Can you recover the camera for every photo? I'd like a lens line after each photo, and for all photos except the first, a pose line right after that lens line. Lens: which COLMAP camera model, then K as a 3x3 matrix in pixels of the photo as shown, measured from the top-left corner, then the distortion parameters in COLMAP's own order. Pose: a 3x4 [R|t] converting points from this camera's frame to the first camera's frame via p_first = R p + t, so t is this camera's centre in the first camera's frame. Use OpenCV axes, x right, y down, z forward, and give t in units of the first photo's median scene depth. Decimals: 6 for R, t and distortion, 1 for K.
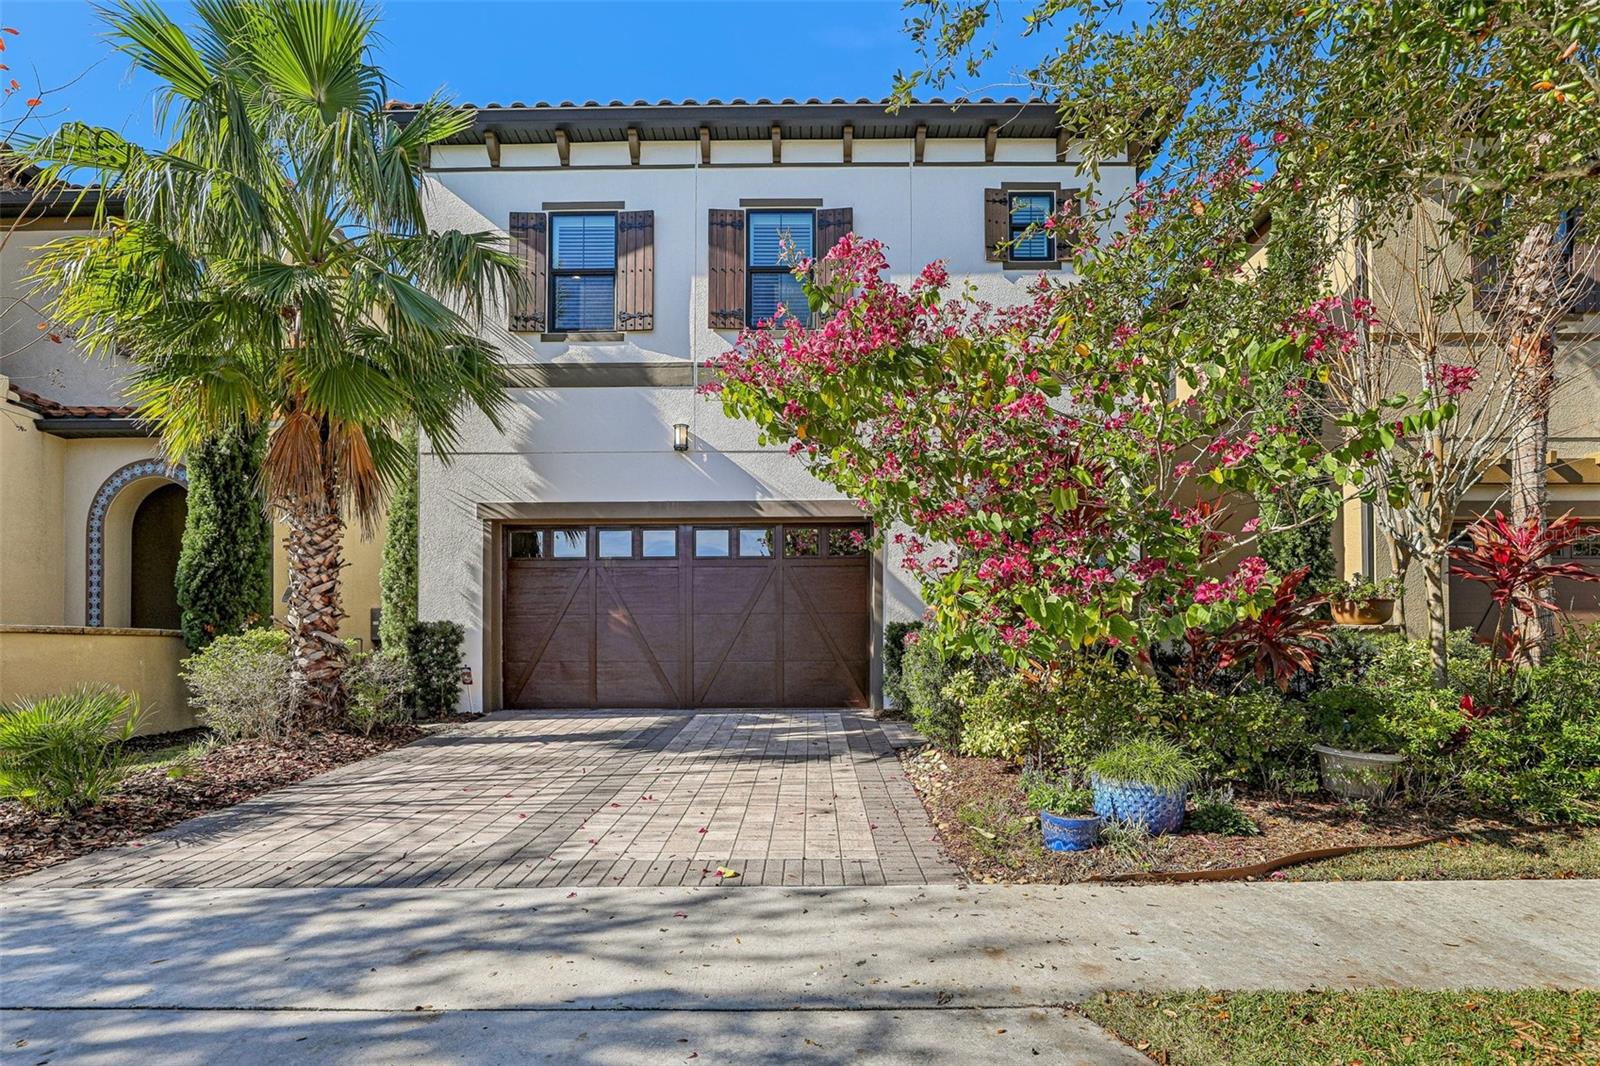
lens RADIAL K [[755.2, 0, 799.8], [0, 755.2, 632.5], [0, 0, 1]] dist [-0.013960, 0.000145]
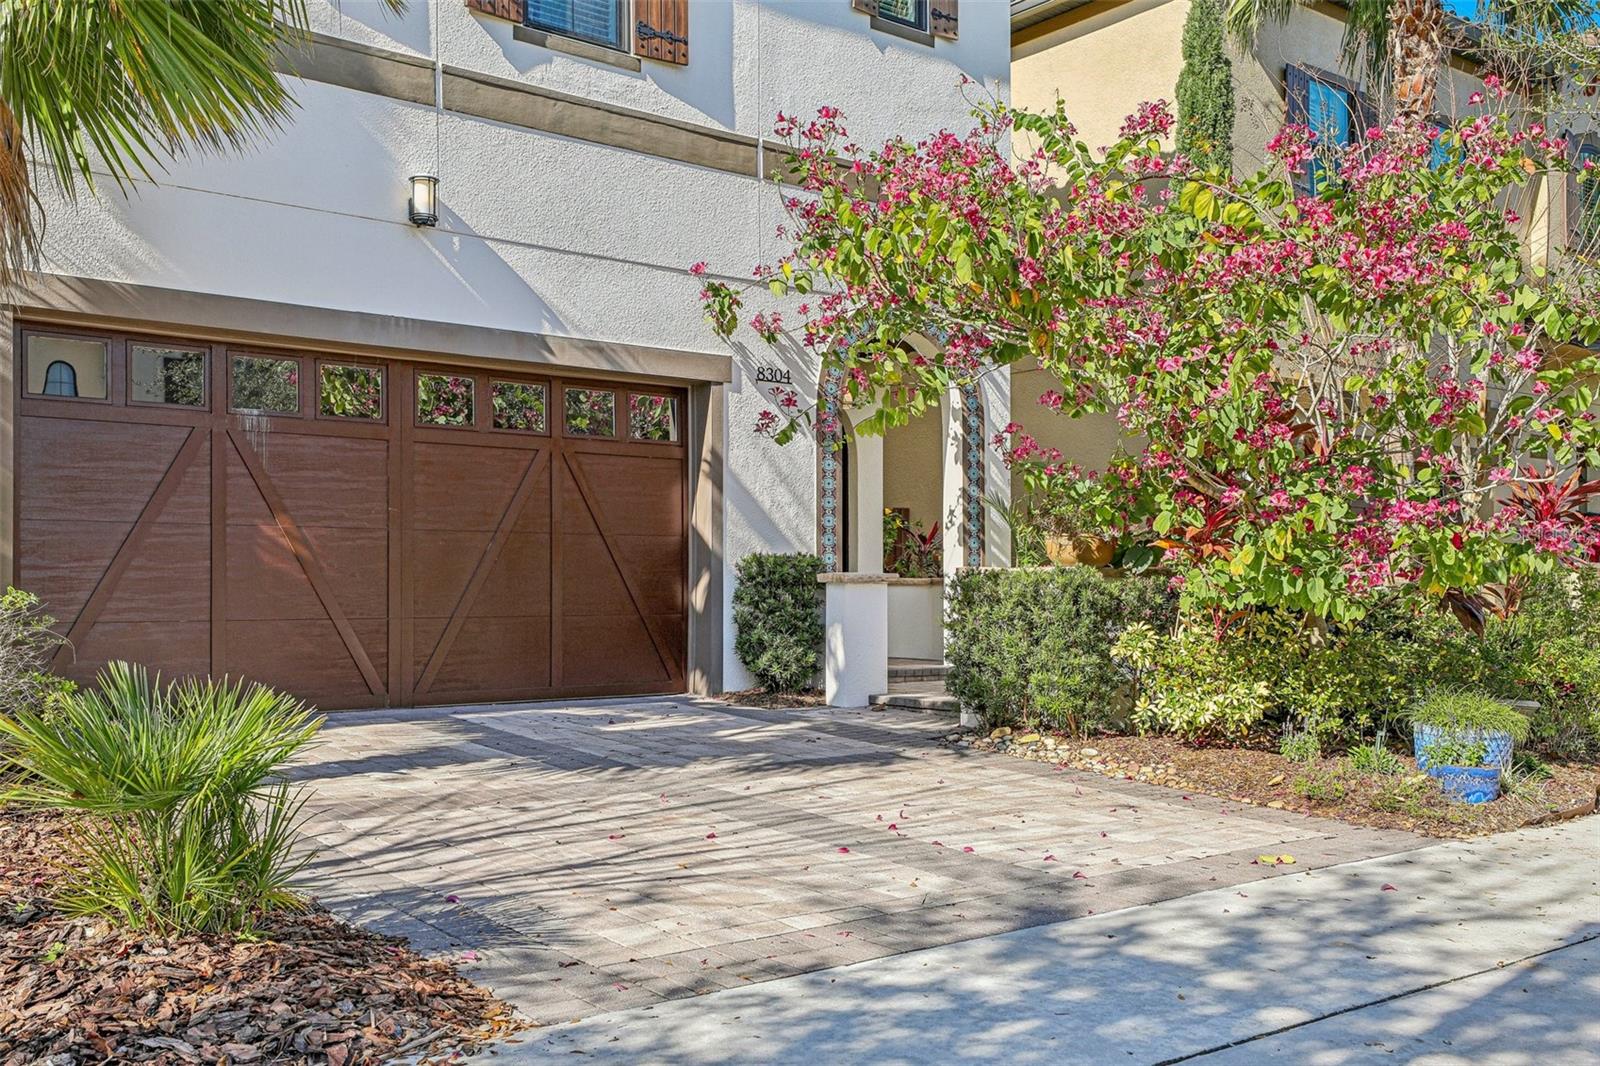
lens RADIAL K [[1495.2, 0, 795.8], [0, 1495.2, 526.9], [0, 0, 1]] dist [0.061720, 0.000000]
pose [[0.782786, 0.030781, 0.621529, -0.601084], [-0.013061, 0.999369, -0.033044, 0.003989], [-0.622153, 0.017748, 0.782694, 0.006269]]
